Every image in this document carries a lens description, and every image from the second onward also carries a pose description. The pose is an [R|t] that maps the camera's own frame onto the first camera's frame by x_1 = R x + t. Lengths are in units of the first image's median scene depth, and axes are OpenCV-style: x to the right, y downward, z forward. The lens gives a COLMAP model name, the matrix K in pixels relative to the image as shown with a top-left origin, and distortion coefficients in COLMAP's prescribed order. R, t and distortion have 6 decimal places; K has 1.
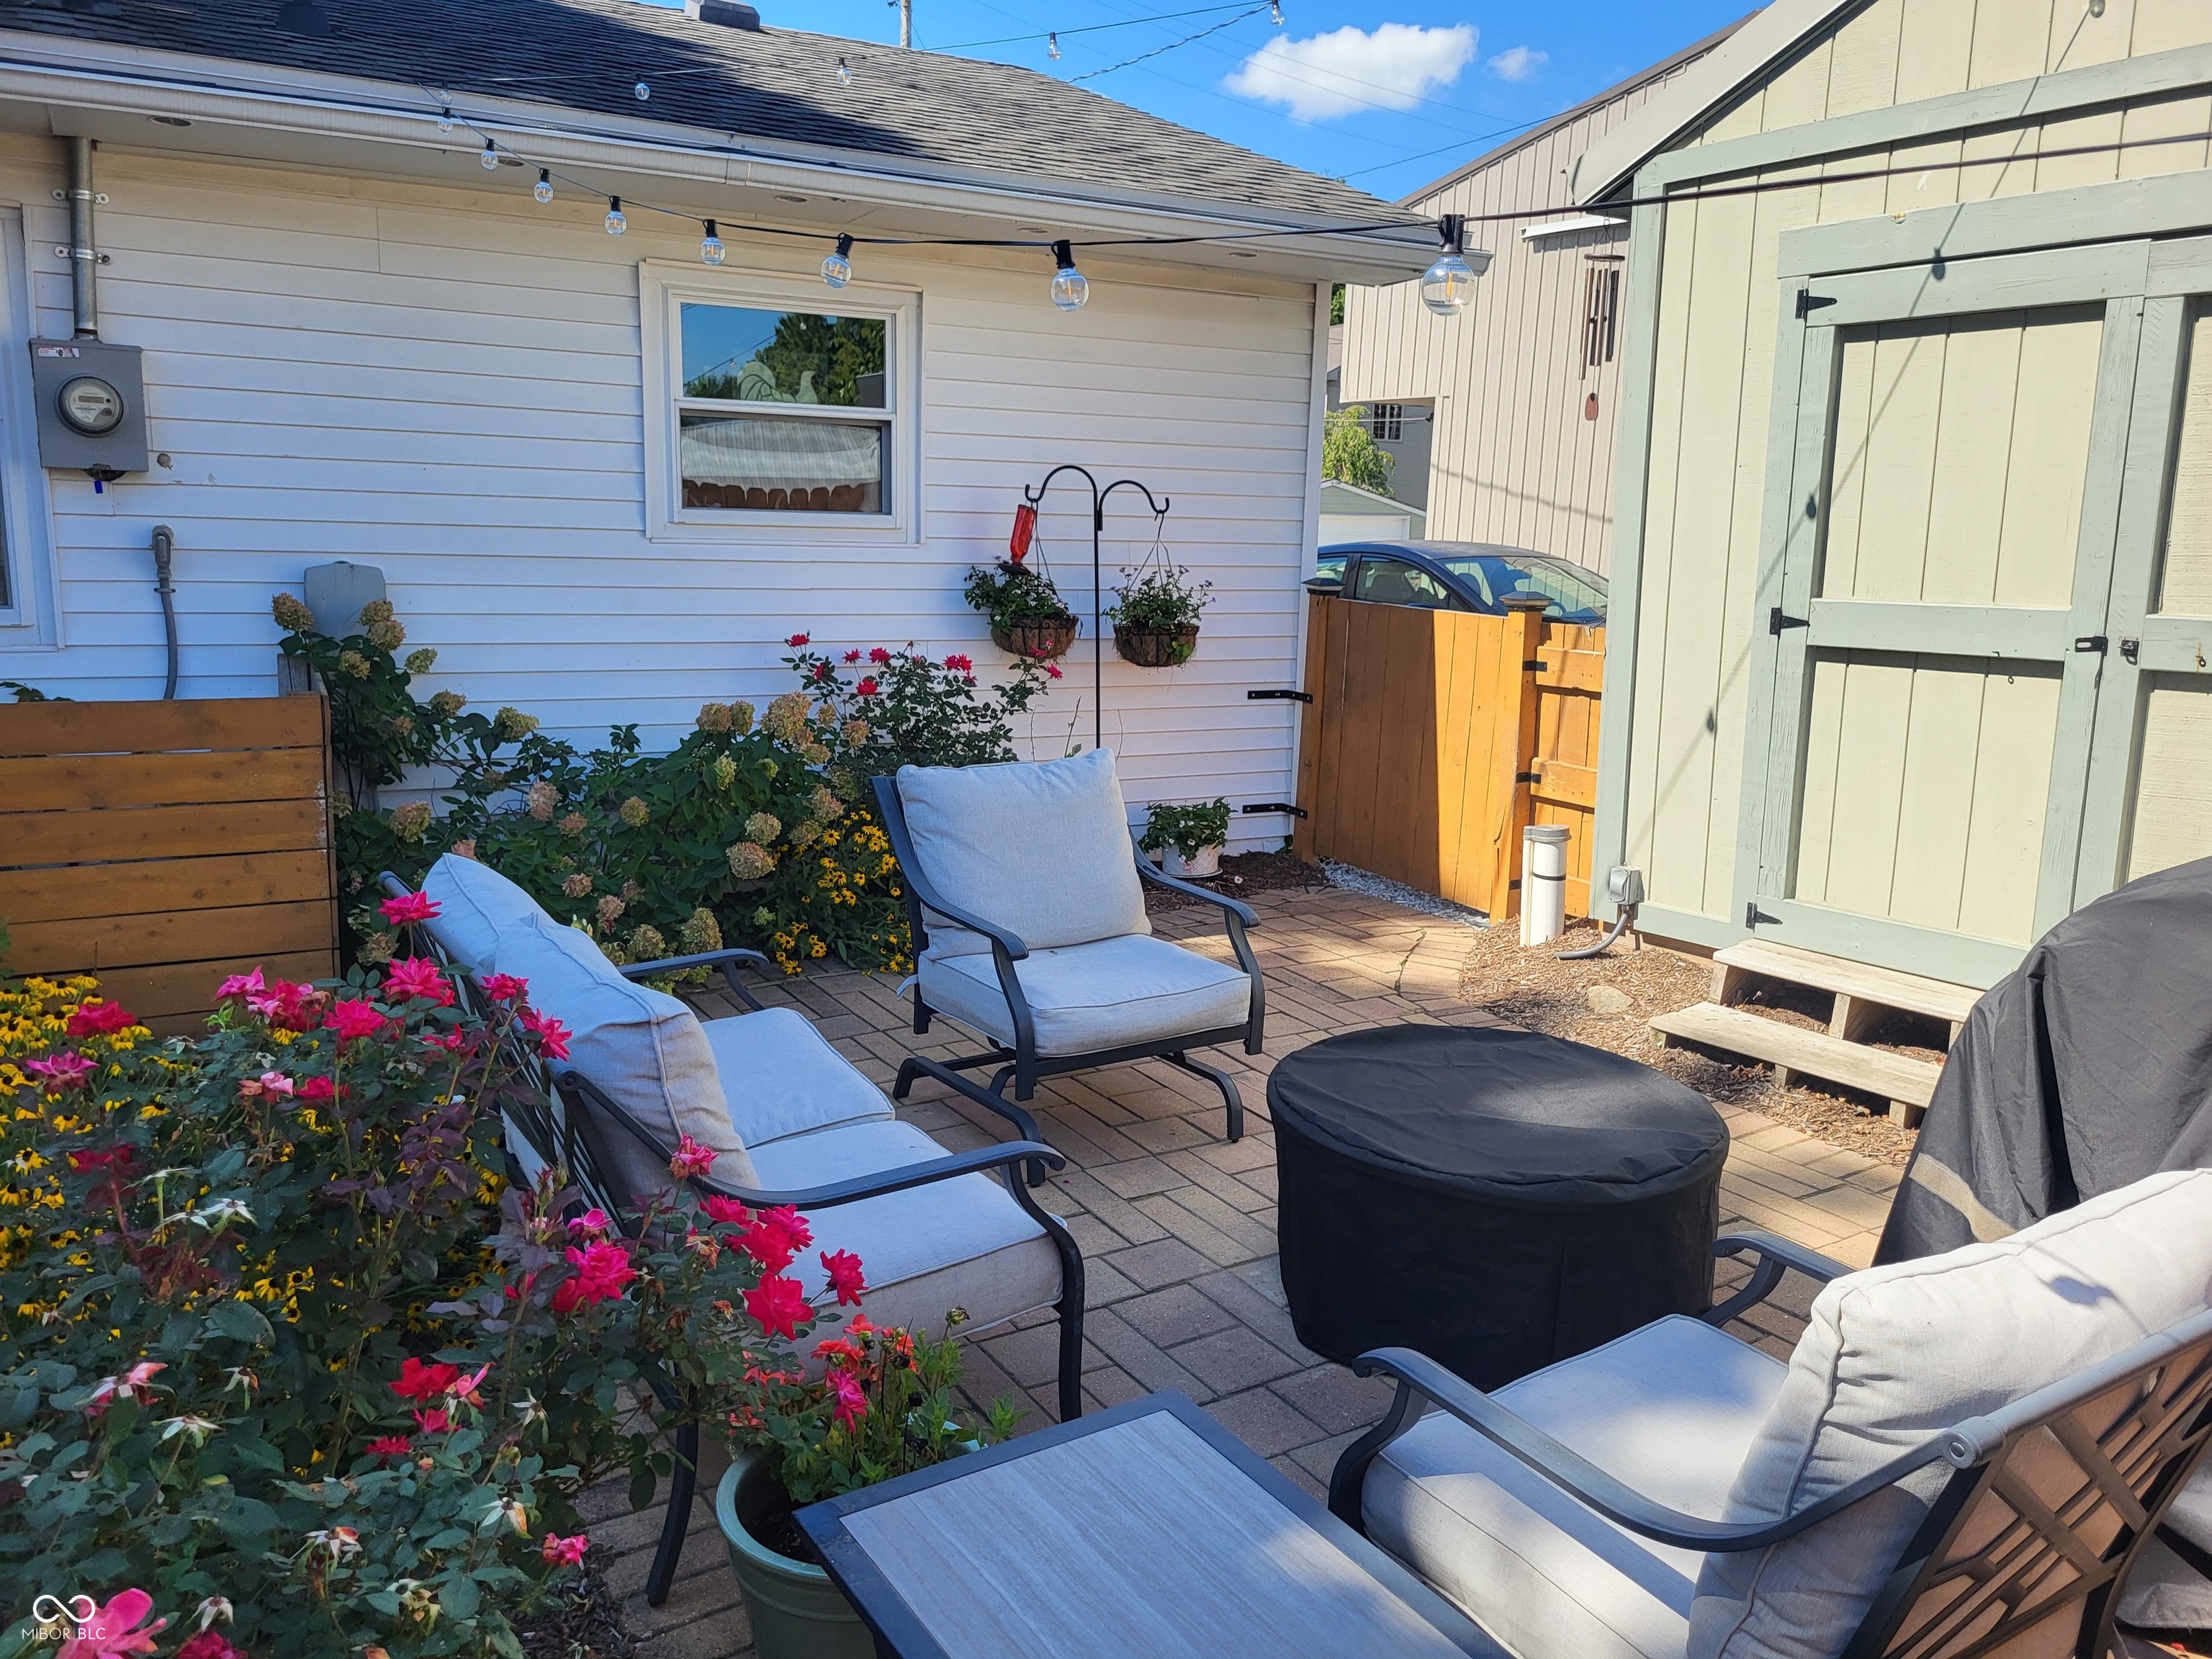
lens RADIAL K [[1689.7, 0, 1106.0], [0, 1689.7, 829.5], [0, 0, 1]] dist [0.041997, -0.011182]
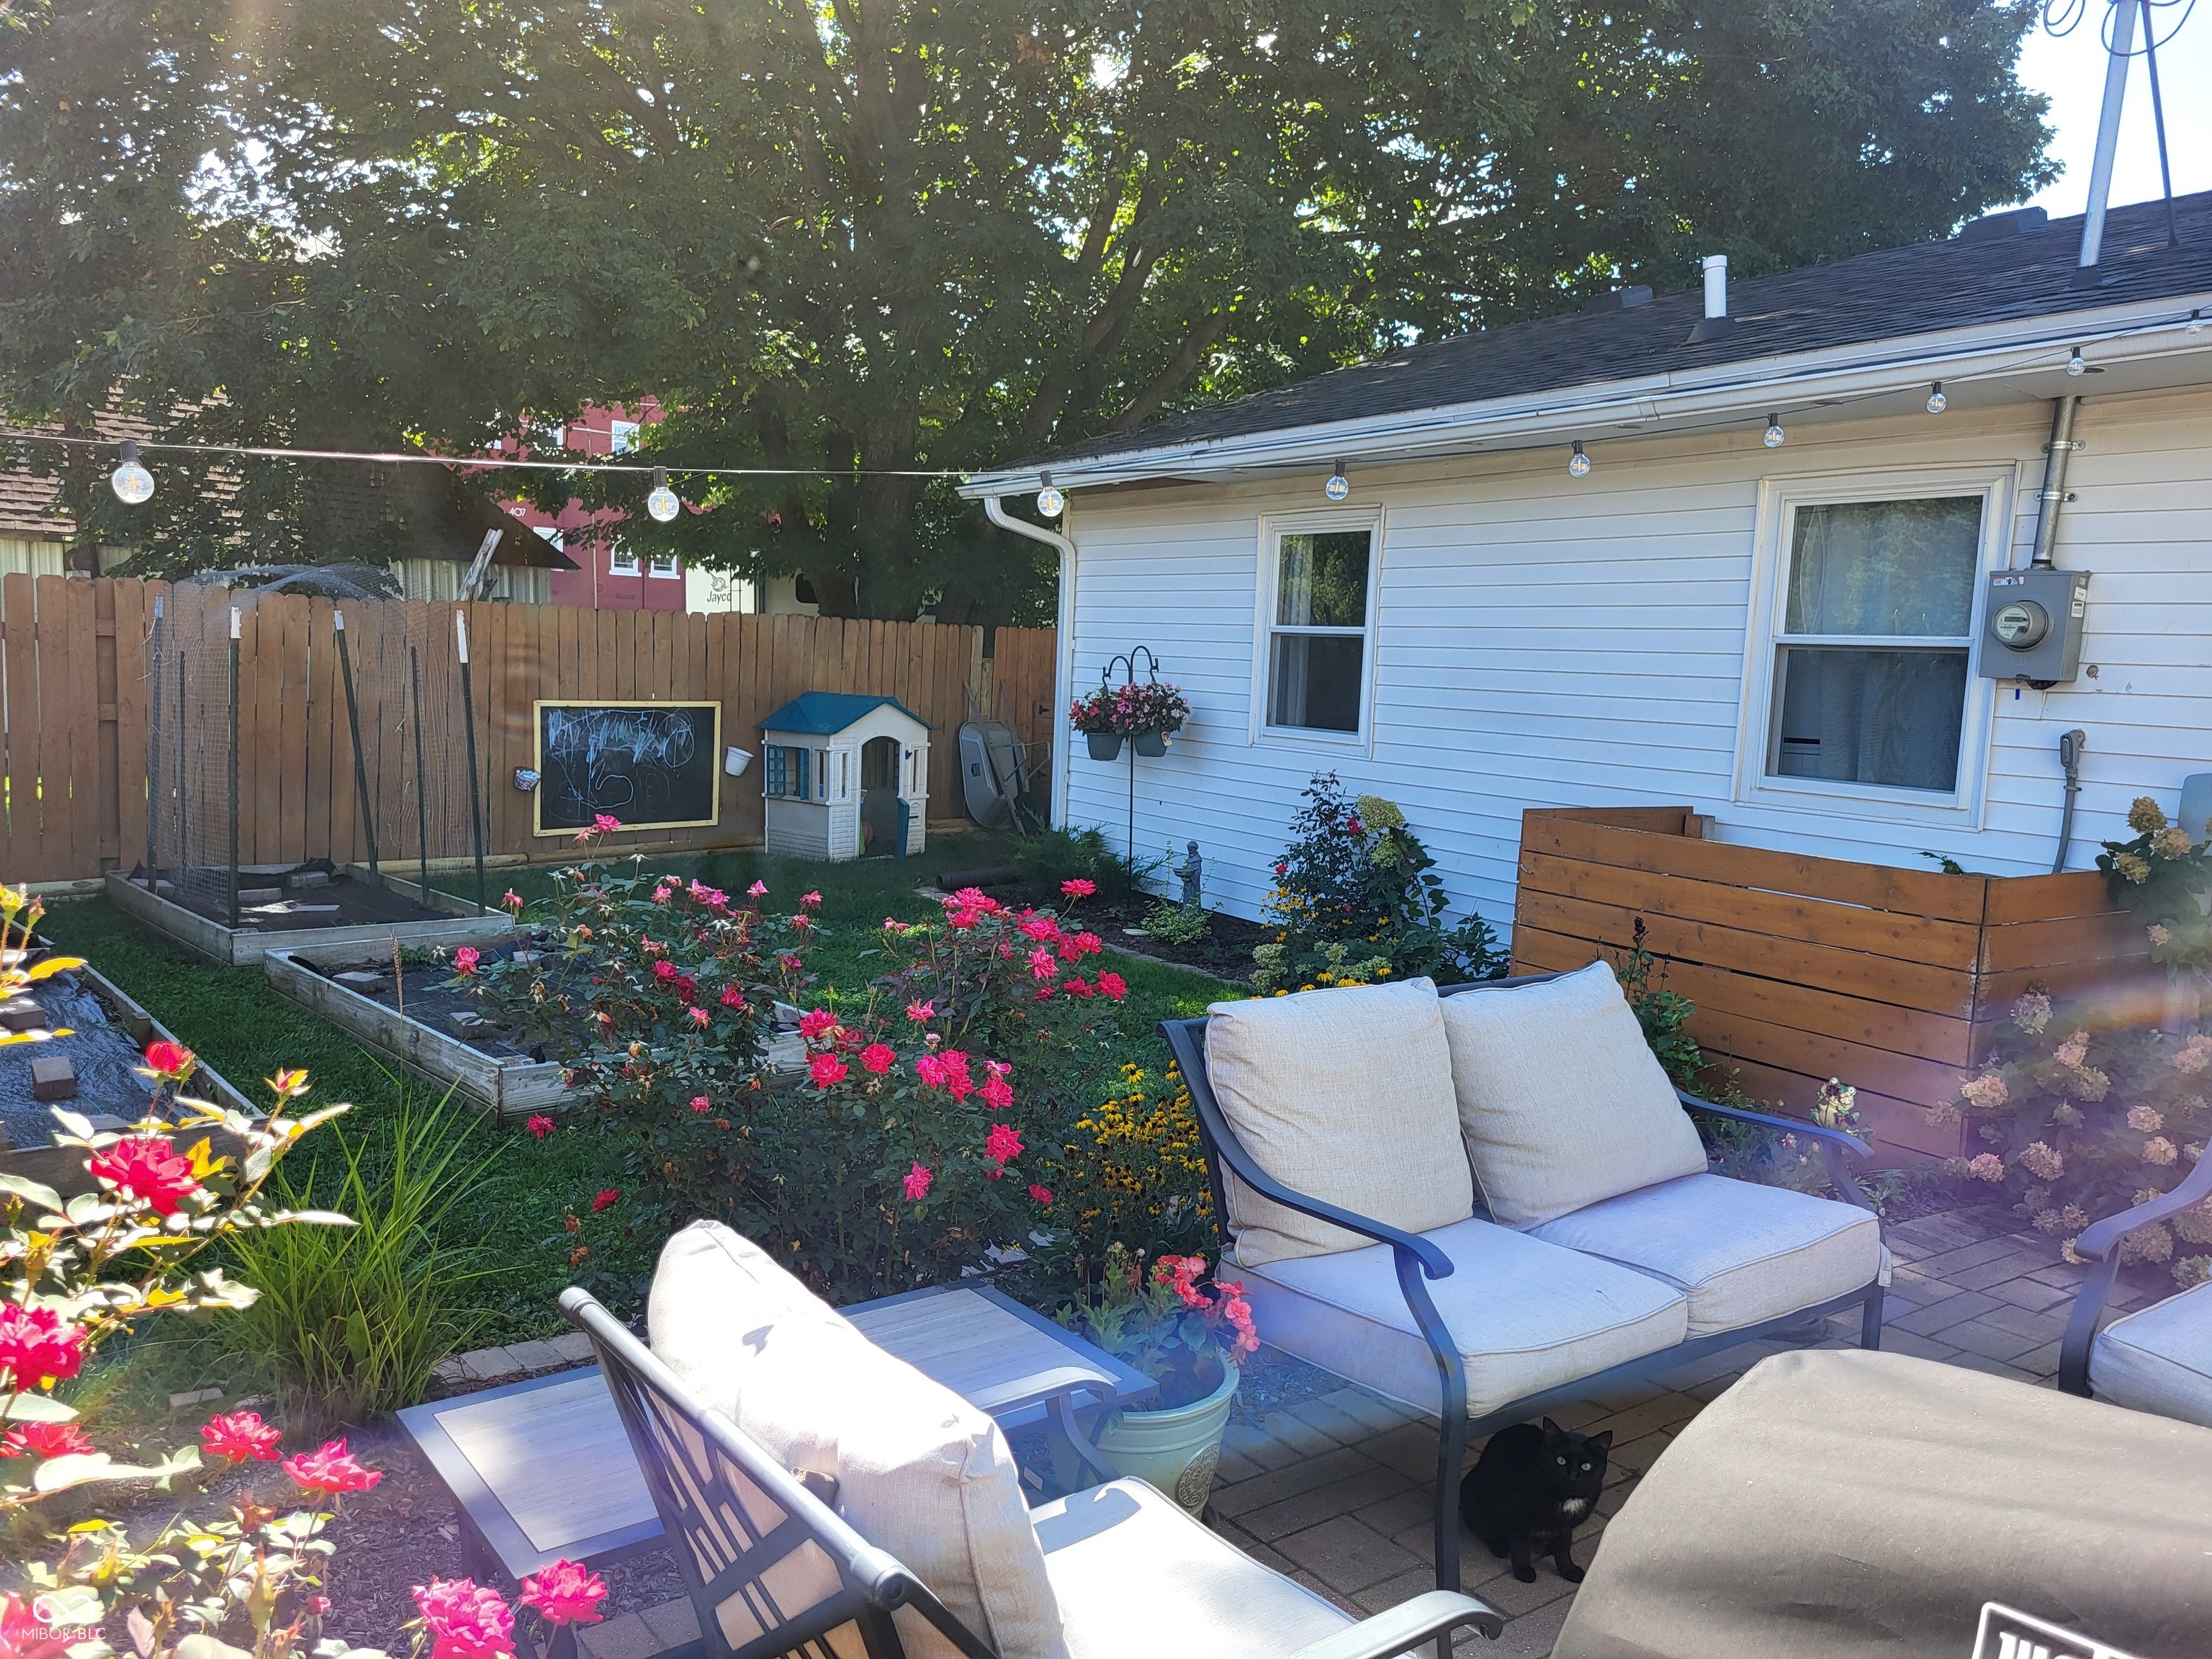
lens RADIAL K [[1671.3, 0, 1115.7], [0, 1671.3, 843.0], [0, 0, 1]] dist [0.053049, -0.047369]
pose [[0.094088, 0.088726, -0.991602, 0.472006], [-0.221791, 0.972858, 0.066004, -0.043255], [0.970544, 0.213718, 0.111213, 0.304999]]
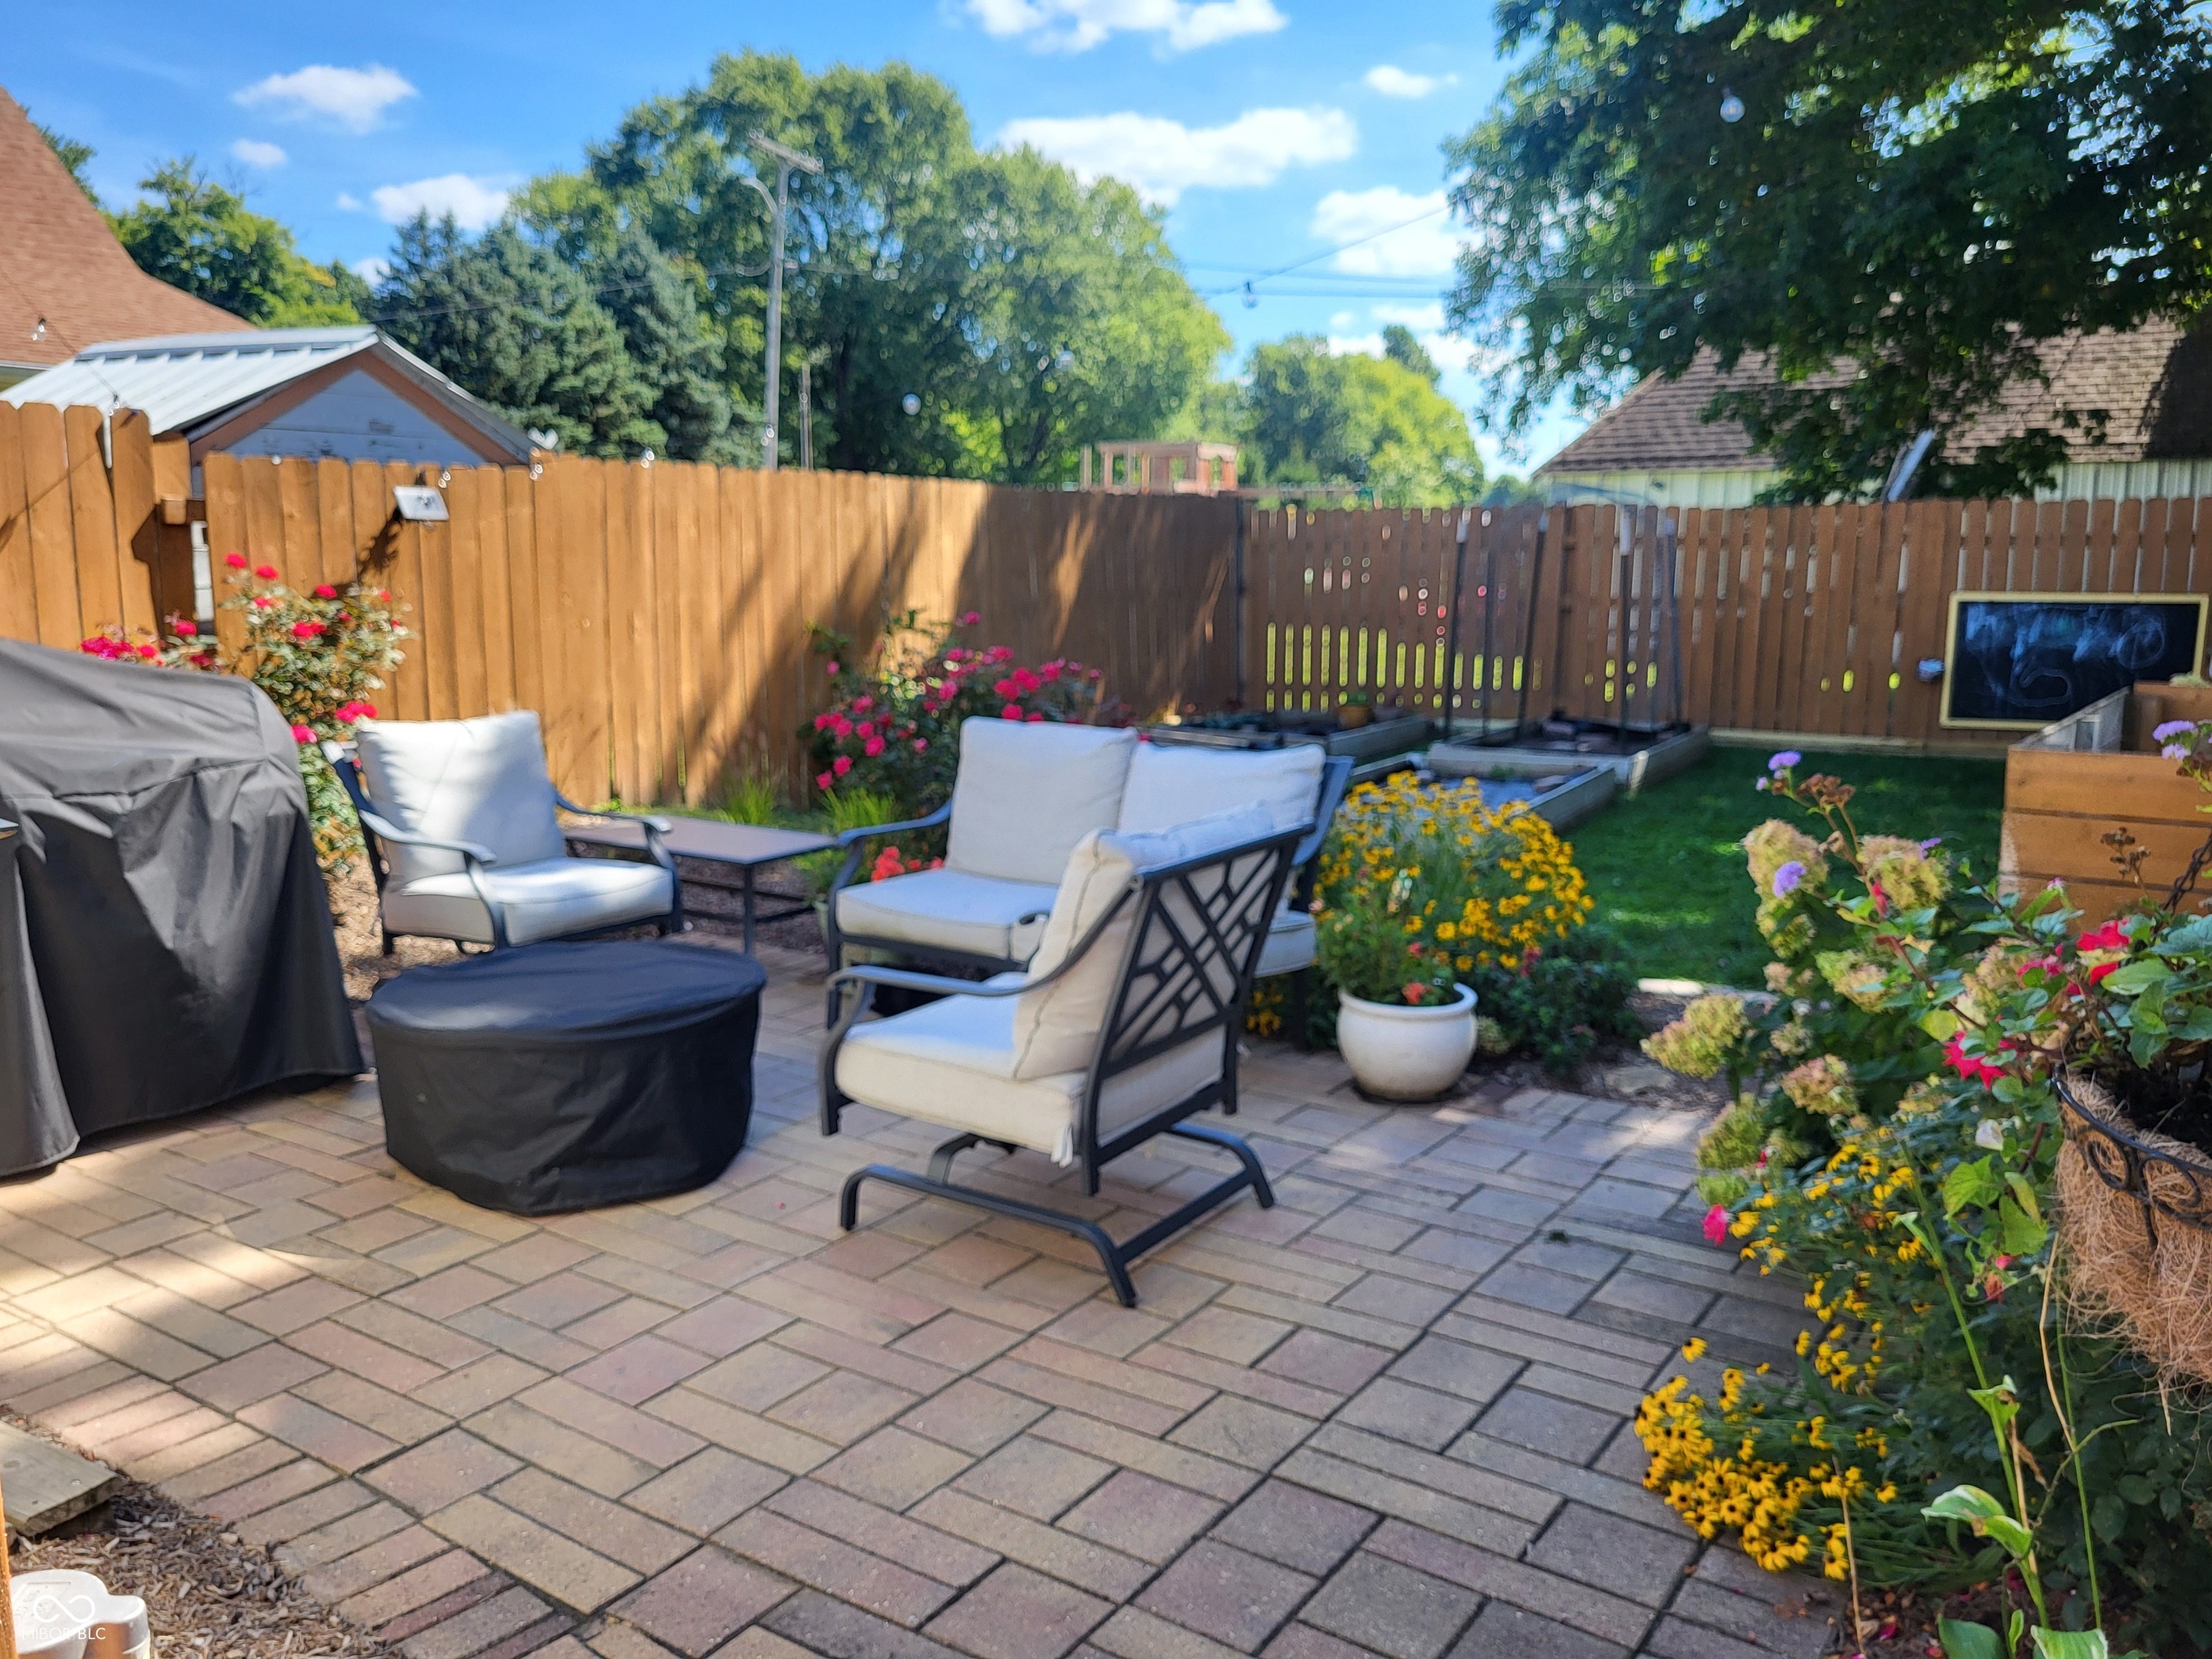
lens RADIAL K [[1697.7, 0, 1078.9], [0, 1697.7, 803.1], [0, 0, 1]] dist [0.042585, -0.050125]
pose [[-0.900474, 0.041204, -0.432954, 0.287455], [-0.103344, 0.946717, 0.305037, -0.217605], [0.422453, 0.319421, -0.848236, 1.272940]]
